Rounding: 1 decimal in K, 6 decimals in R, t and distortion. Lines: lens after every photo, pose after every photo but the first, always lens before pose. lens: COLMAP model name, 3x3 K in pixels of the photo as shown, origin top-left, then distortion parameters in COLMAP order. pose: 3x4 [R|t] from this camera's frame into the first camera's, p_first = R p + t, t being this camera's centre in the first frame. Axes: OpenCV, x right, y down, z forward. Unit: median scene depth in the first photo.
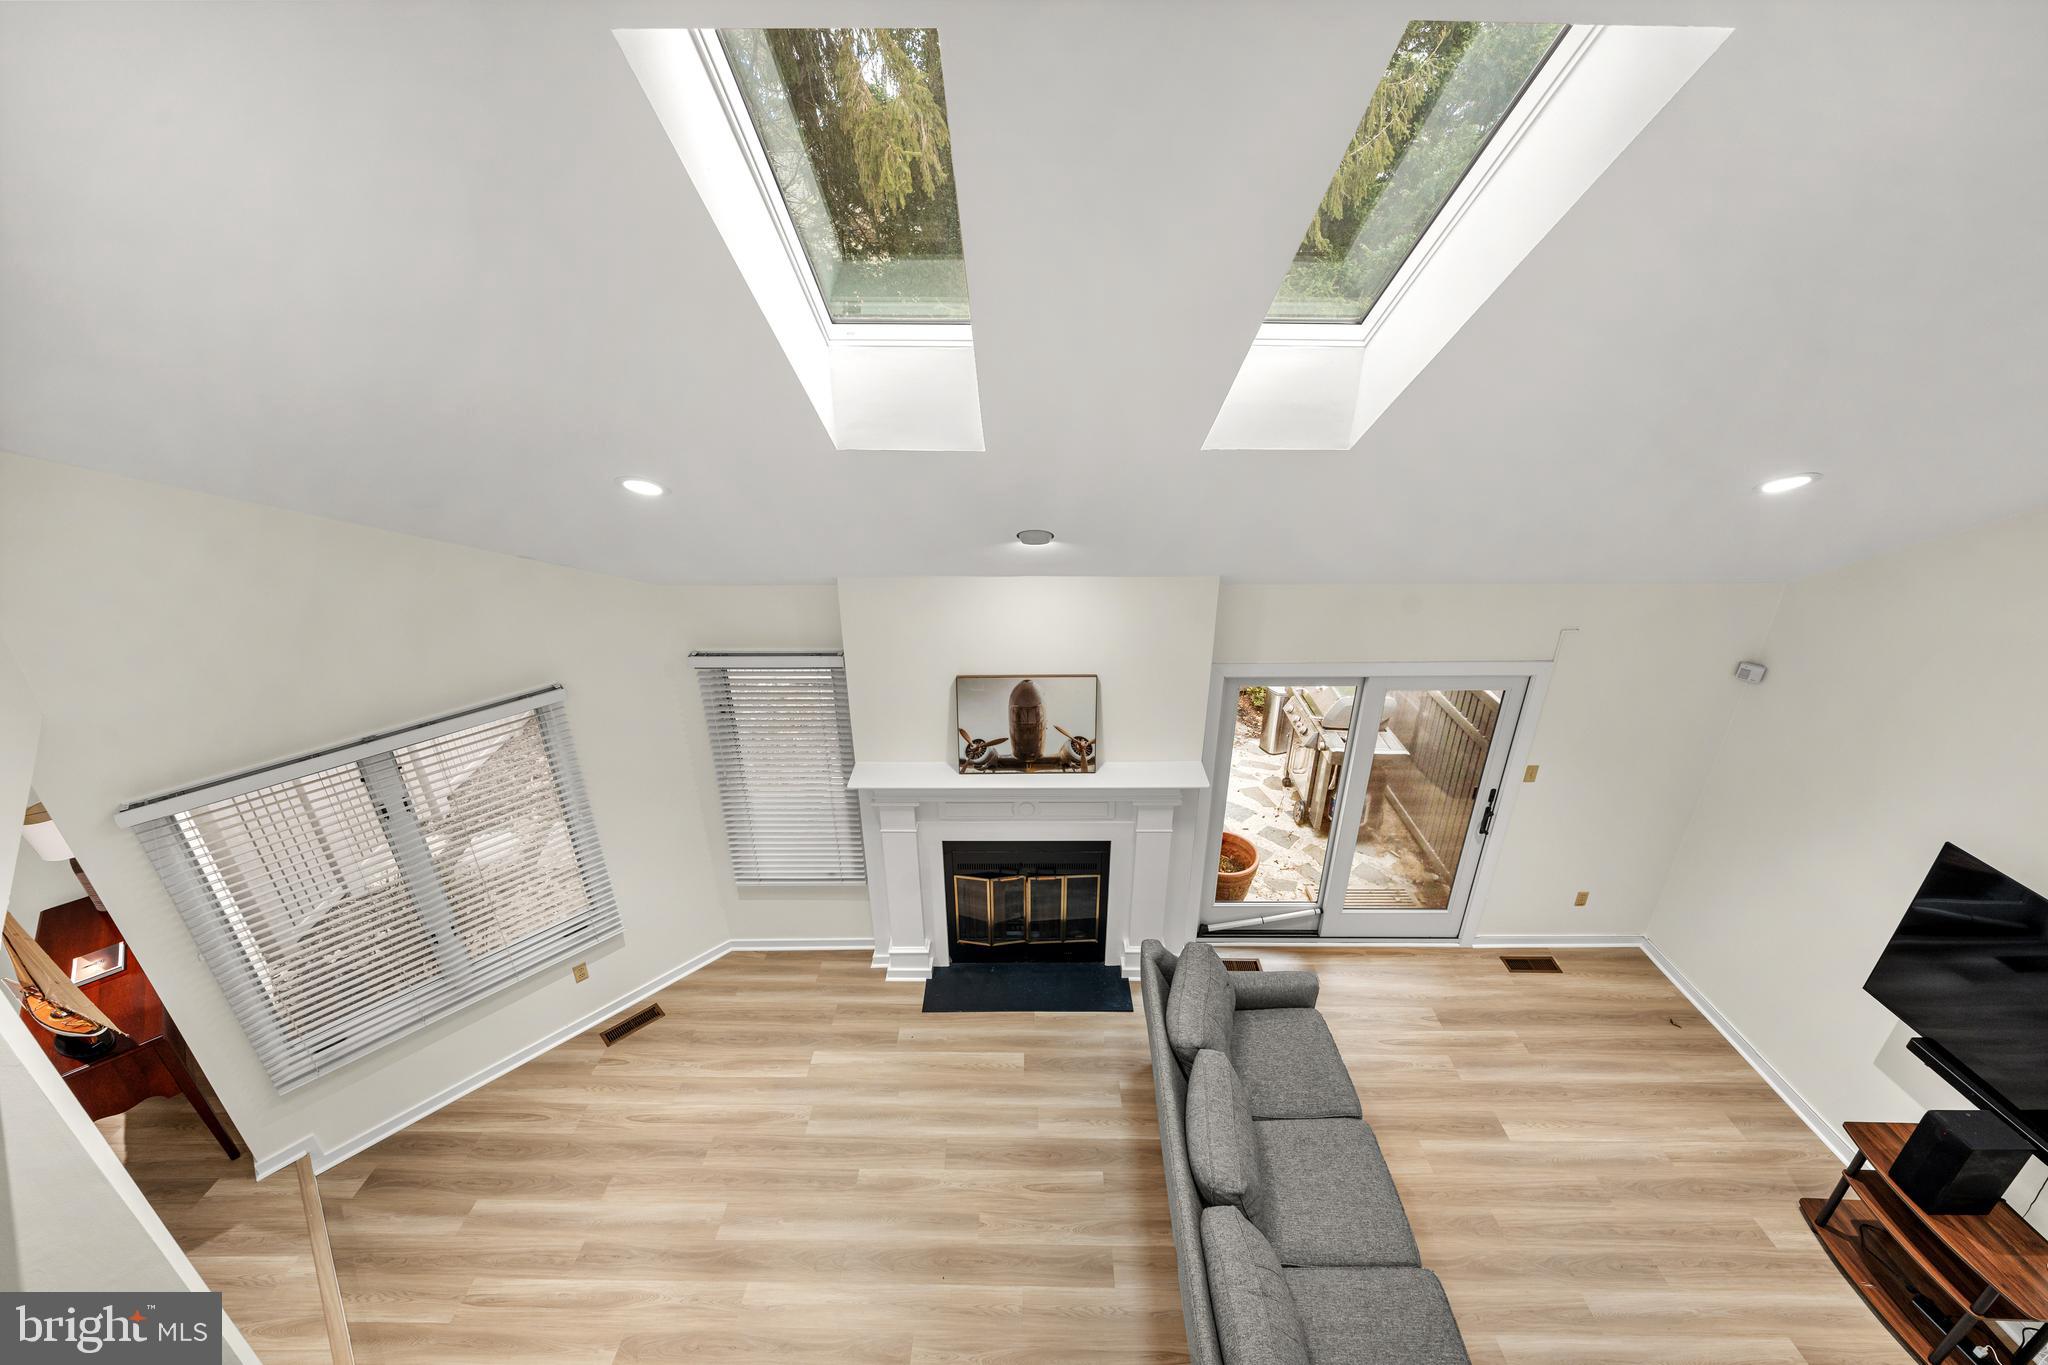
lens RADIAL K [[832.5, 0, 1024.0], [0, 832.5, 682.5], [0, 0, 1]] dist [-0.001054, -0.000460]
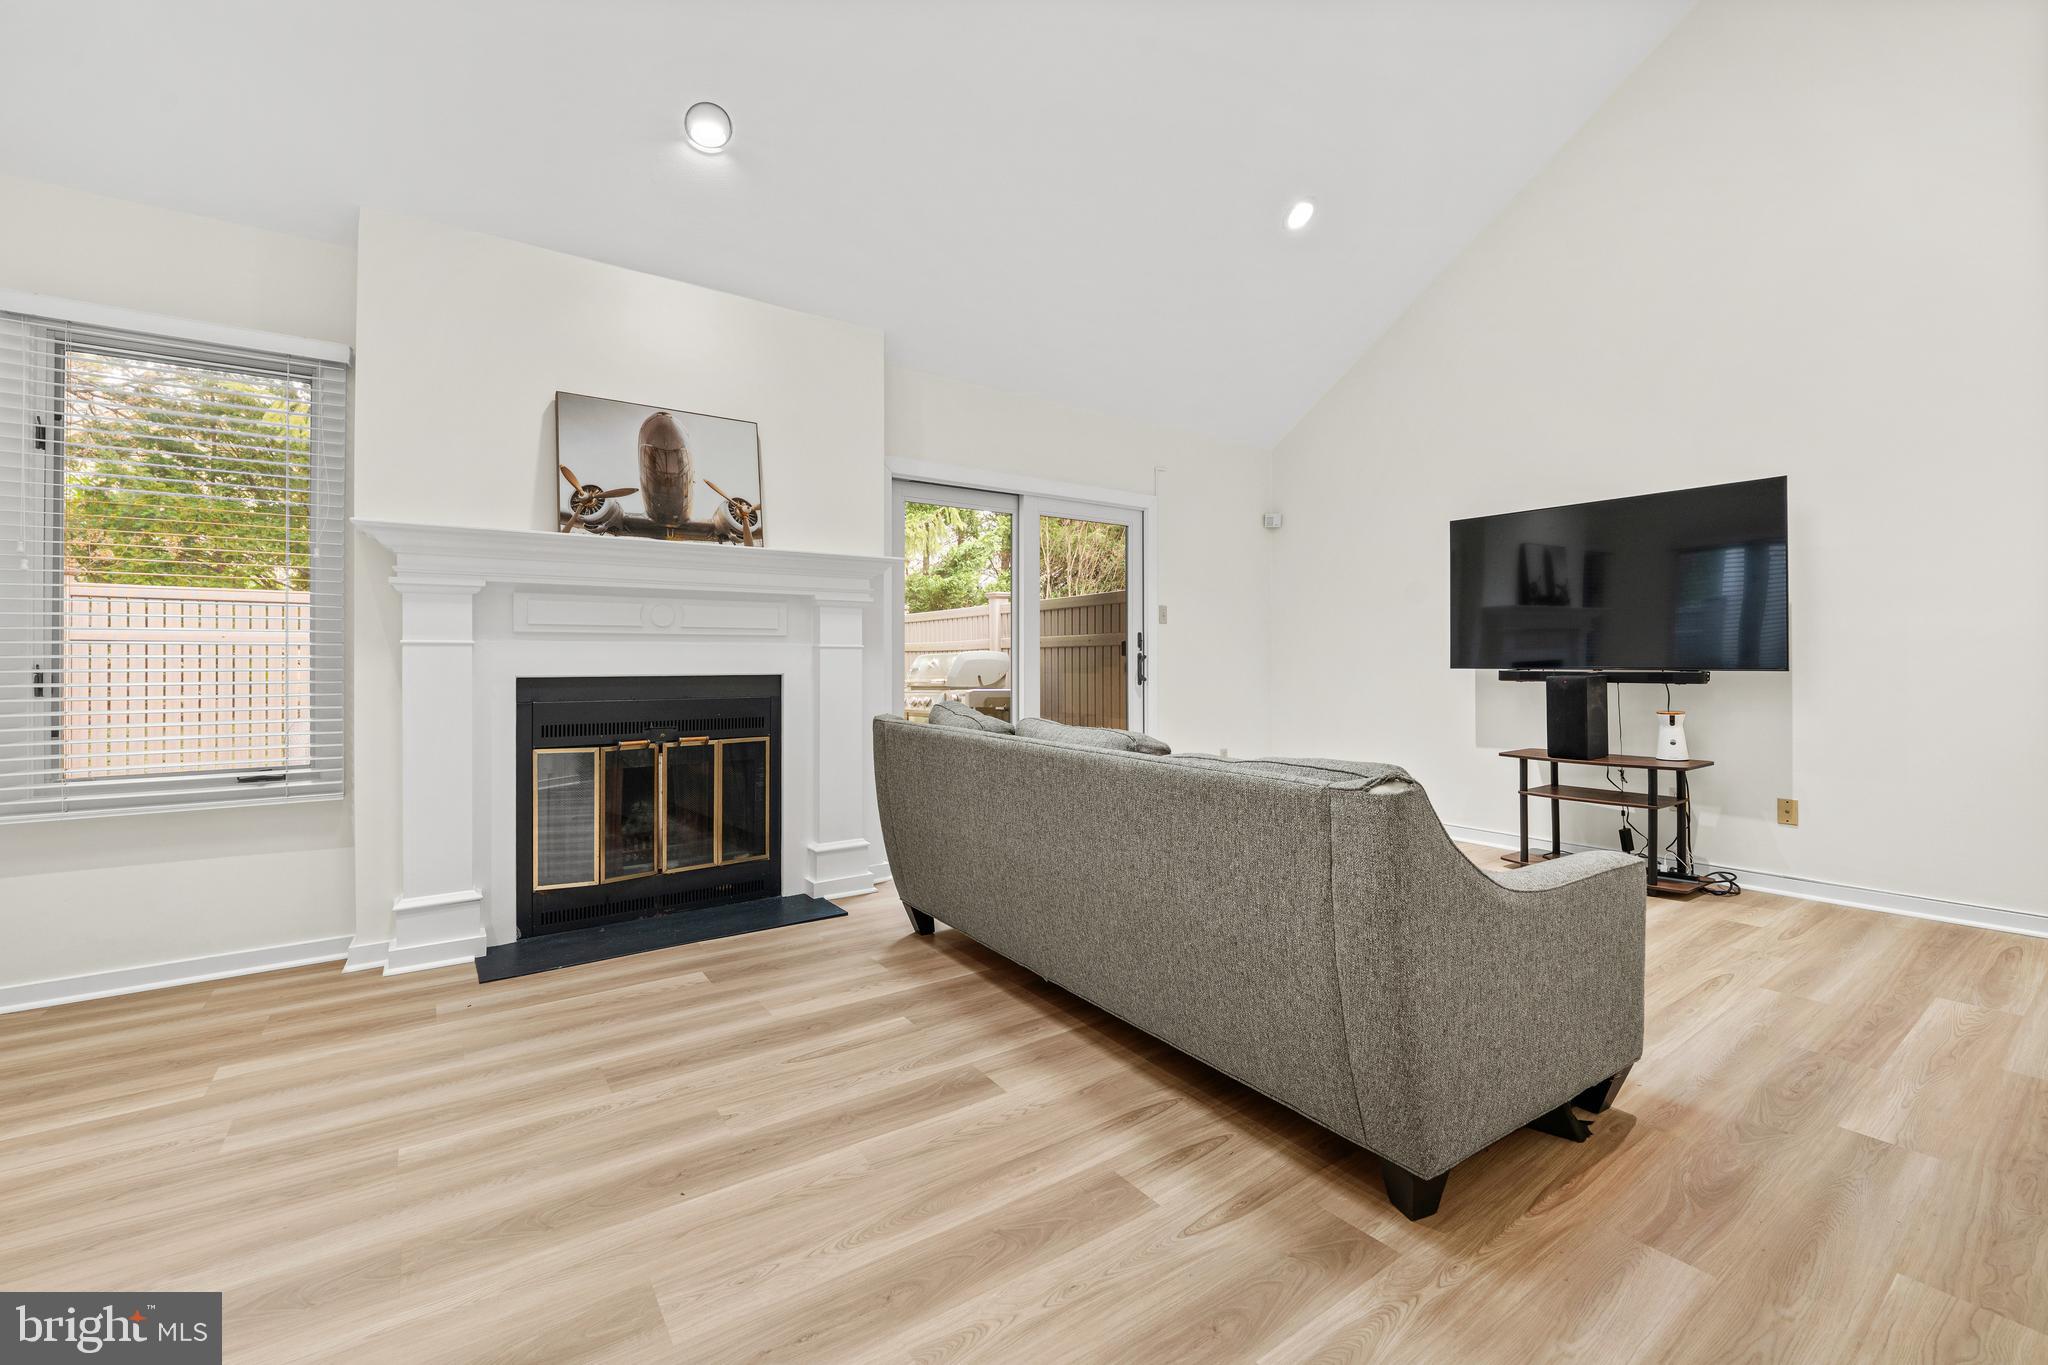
lens RADIAL K [[843.8, 0, 1020.9], [0, 843.8, 662.6], [0, 0, 1]] dist [-0.001500, -0.000814]
pose [[0.812703, 0.003948, 0.582664, -0.171336], [0.243155, 0.906447, -0.345297, 0.526138], [-0.529517, 0.422302, 0.735712, 0.359785]]
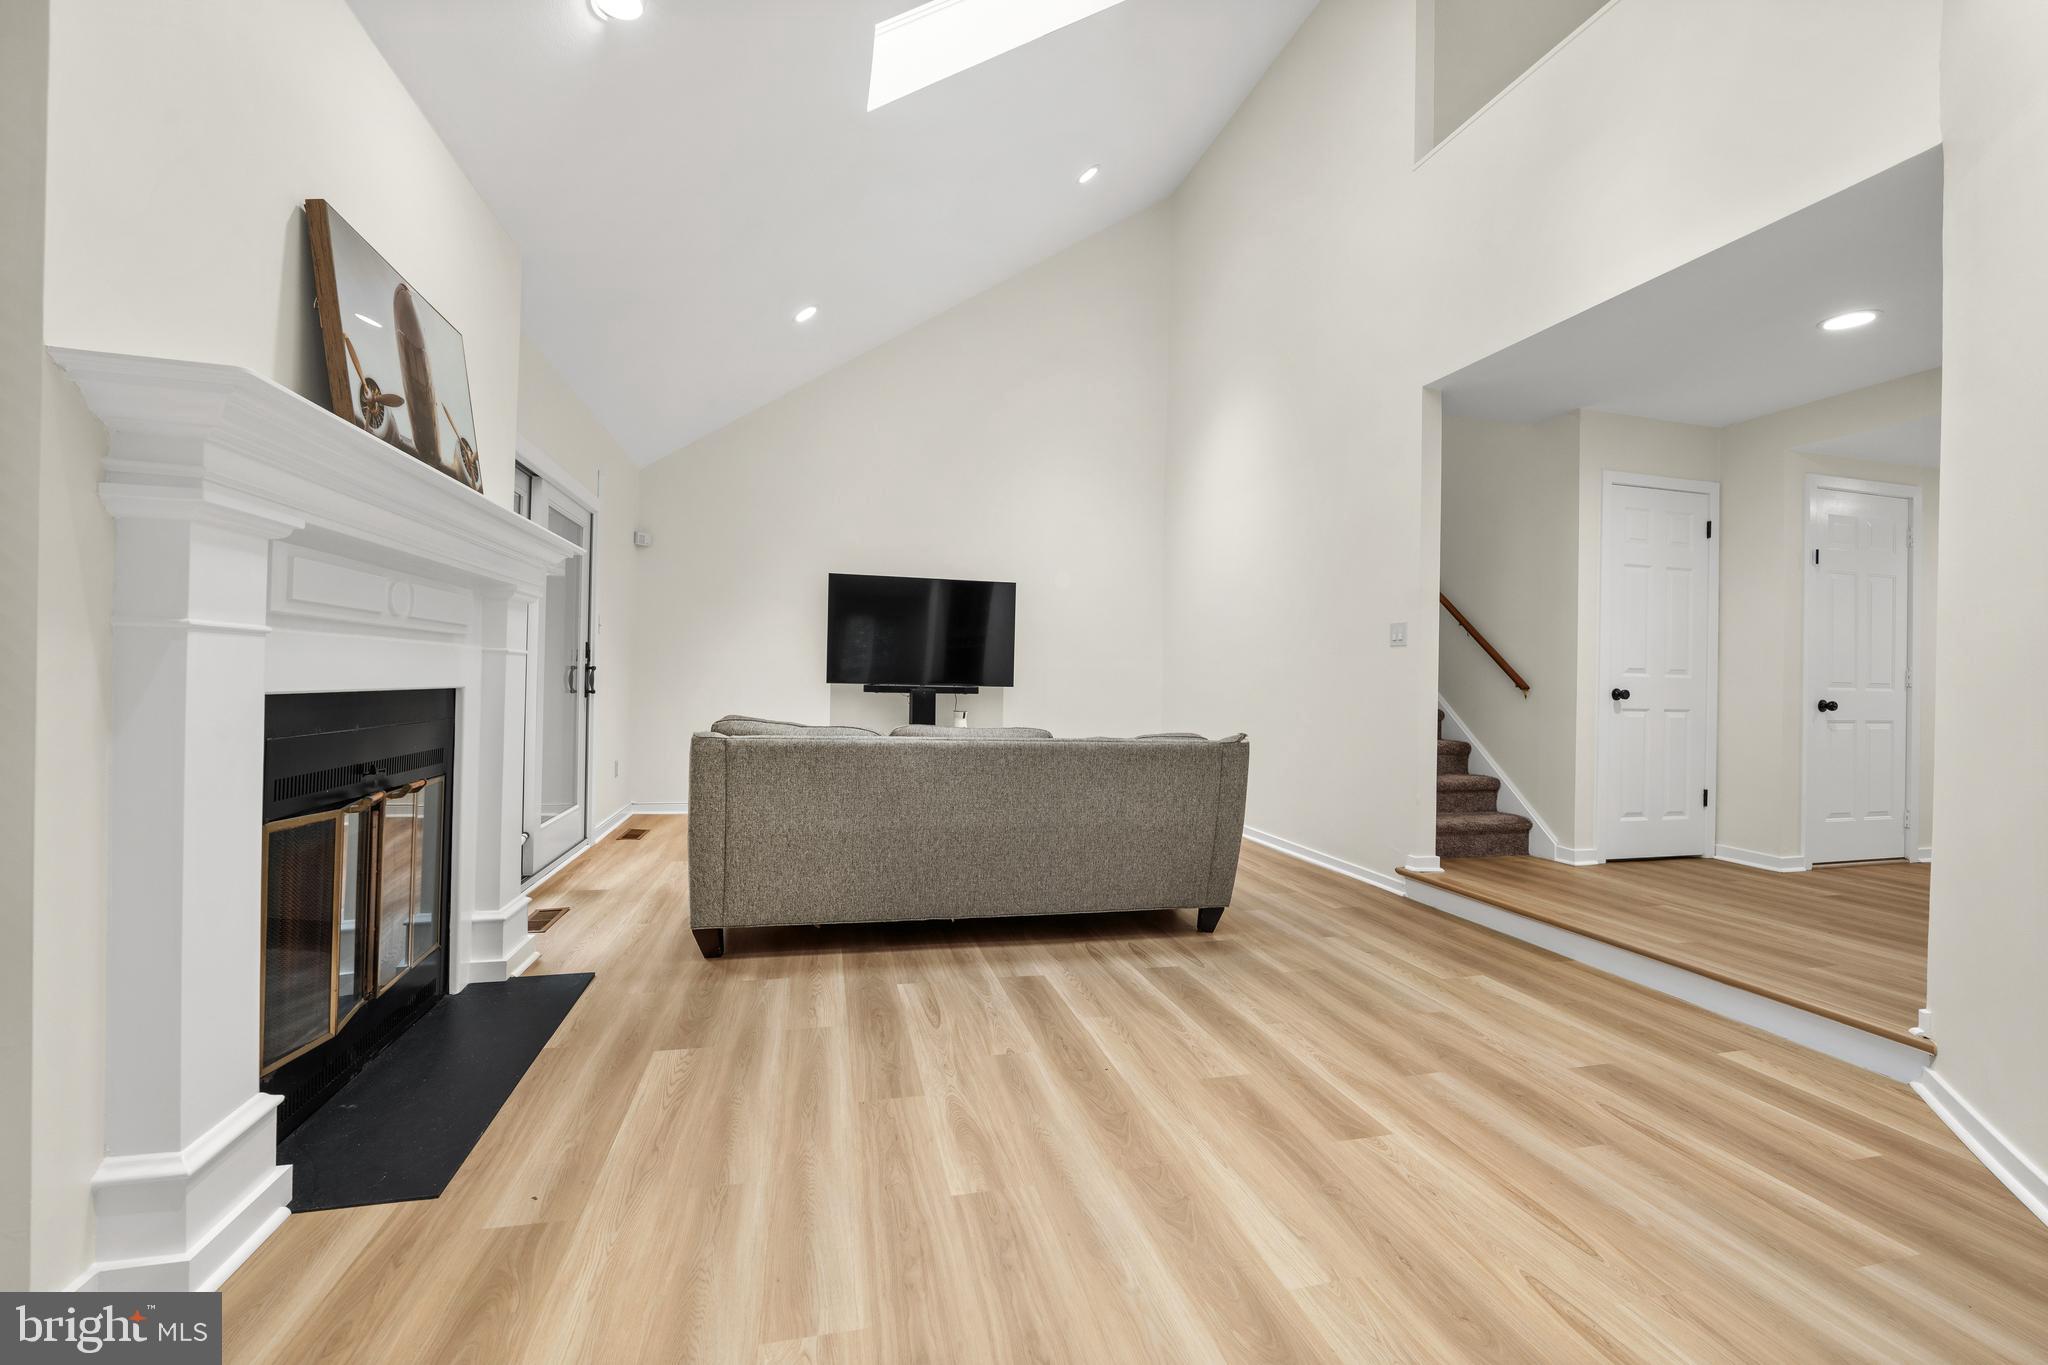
lens RADIAL K [[832.5, 0, 1024.0], [0, 832.5, 682.5], [0, 0, 1]] dist [-0.001054, -0.000460]
pose [[-0.251302, -0.001240, 0.967908, -0.542598], [0.391760, 0.914297, 0.102886, 0.292852], [-0.885083, 0.405043, -0.229279, 0.863622]]
